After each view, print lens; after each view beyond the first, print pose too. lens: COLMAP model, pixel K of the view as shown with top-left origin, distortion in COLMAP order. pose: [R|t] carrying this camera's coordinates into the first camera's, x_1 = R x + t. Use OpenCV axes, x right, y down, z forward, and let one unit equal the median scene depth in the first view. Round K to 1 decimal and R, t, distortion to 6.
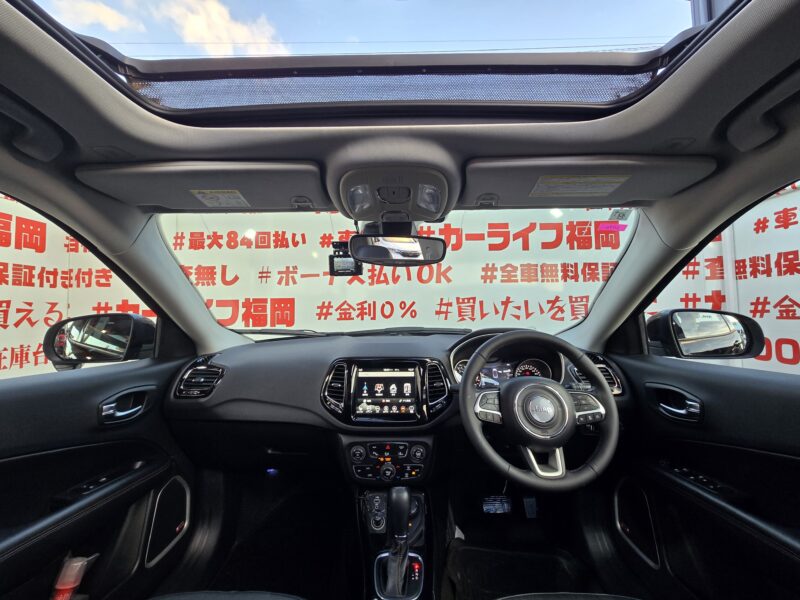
lens RADIAL K [[325.9, 0, 399.1], [0, 325.9, 295.8], [0, 0, 1]] dist [0.000670, -0.001561]
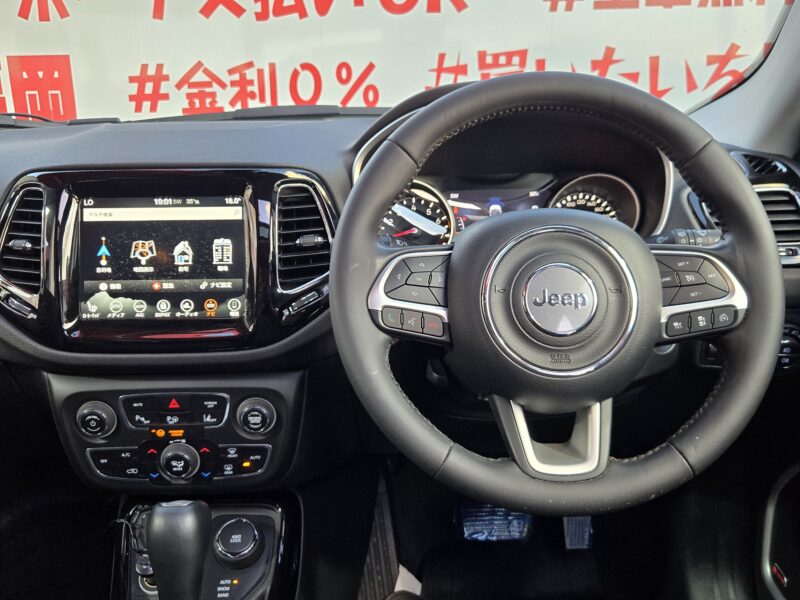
lens RADIAL K [[692.7, 0, 421.9], [0, 692.7, 289.2], [0, 0, 1]] dist [0.052691, -0.035914]
pose [[0.999914, -0.010980, 0.007187, 0.239617], [0.008530, 0.960005, 0.279853, 0.110908], [-0.009972, -0.279767, 0.960016, 0.251899]]
